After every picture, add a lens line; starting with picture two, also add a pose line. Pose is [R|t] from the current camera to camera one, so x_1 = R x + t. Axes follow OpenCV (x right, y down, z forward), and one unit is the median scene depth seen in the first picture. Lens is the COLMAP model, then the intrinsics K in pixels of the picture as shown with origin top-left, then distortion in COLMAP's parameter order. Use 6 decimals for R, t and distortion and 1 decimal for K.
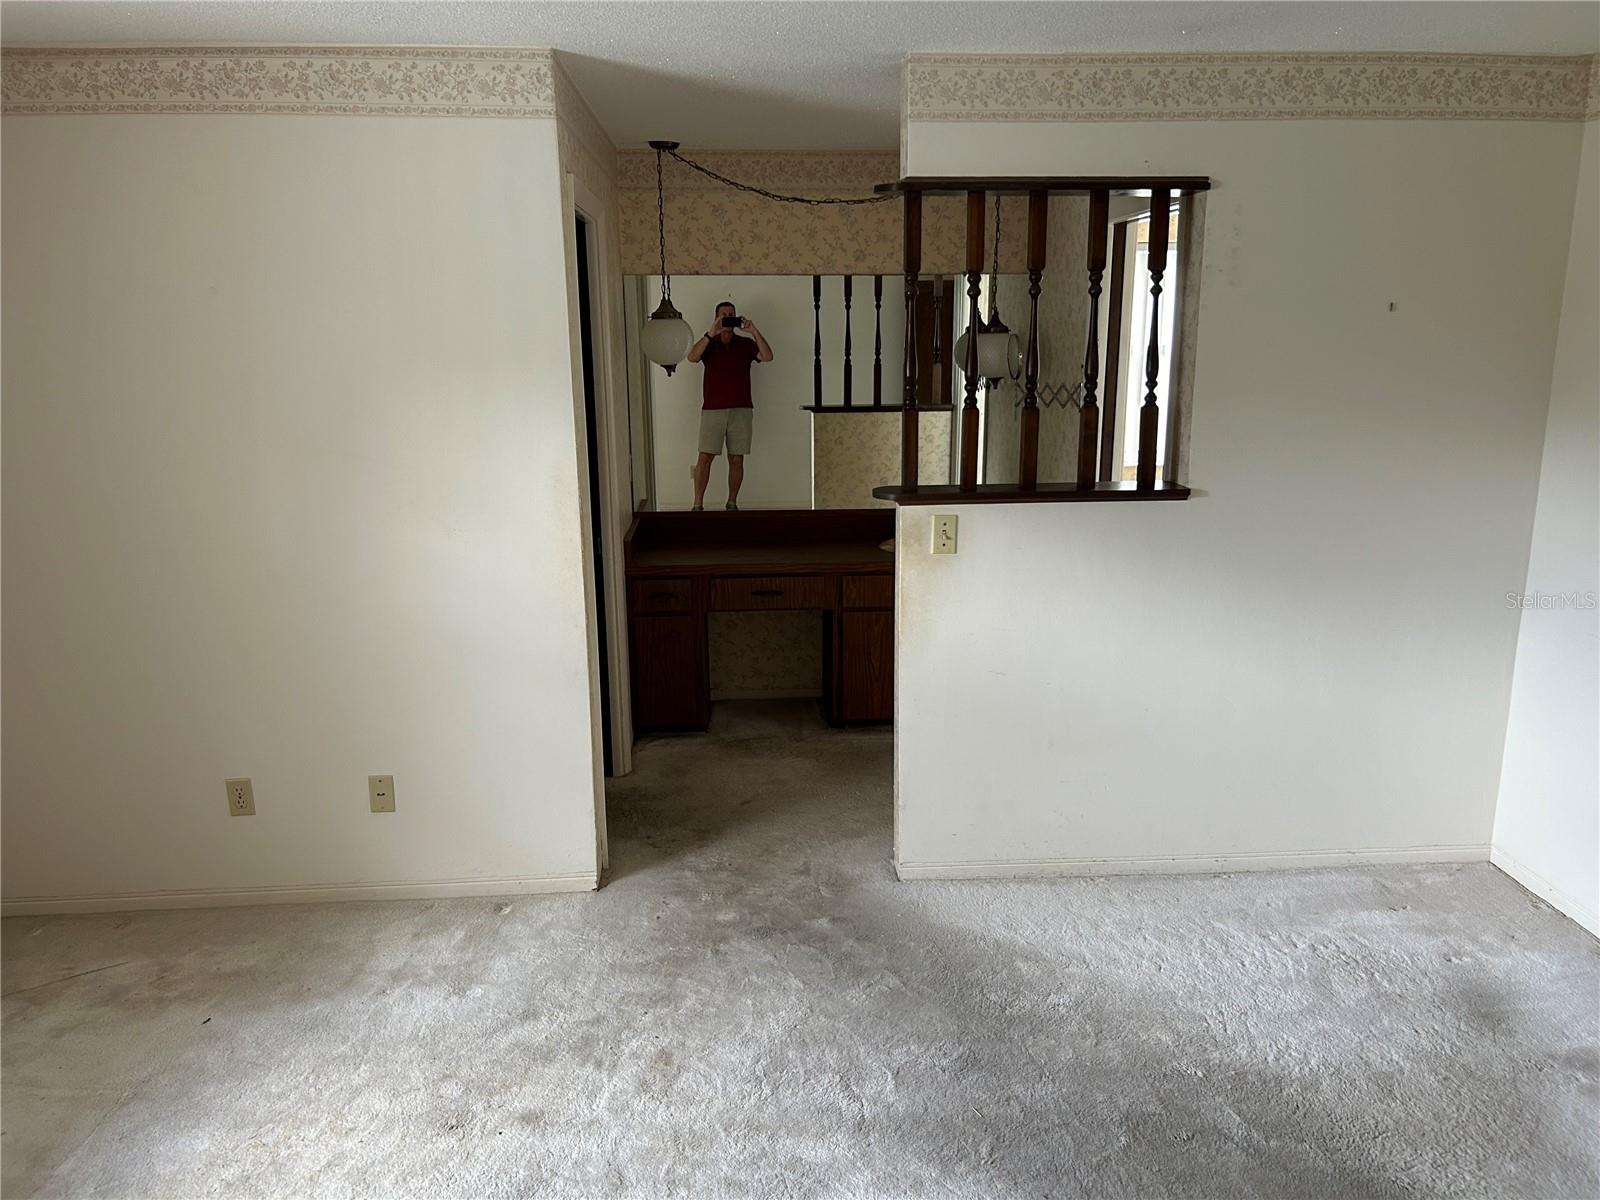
lens RADIAL K [[1216.0, 0, 805.7], [0, 1216.0, 609.1], [0, 0, 1]] dist [0.039213, -0.054131]
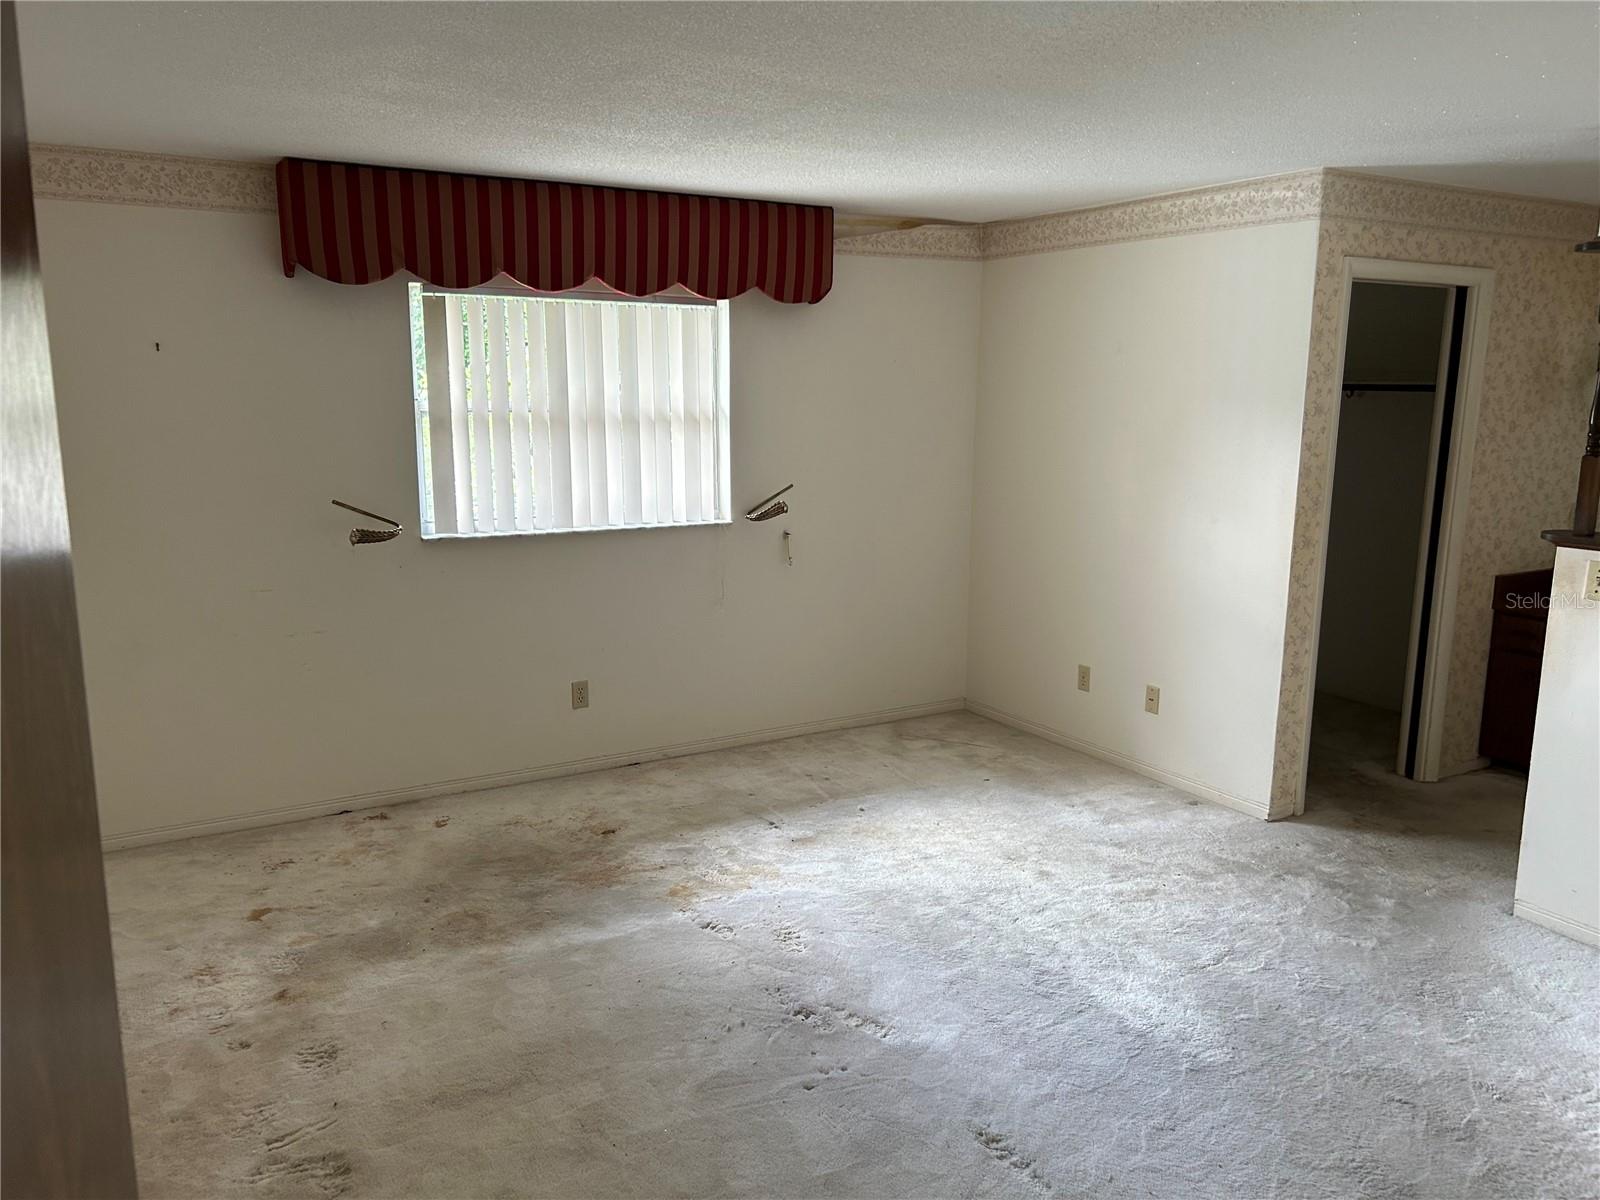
lens RADIAL K [[1216.0, 0, 805.7], [0, 1216.0, 609.1], [0, 0, 1]] dist [0.039213, -0.054131]
pose [[0.445719, 0.175122, -0.877877, 0.793383], [-0.219928, 0.972043, 0.082243, 0.023251], [0.867736, 0.156413, 0.471772, -0.042747]]
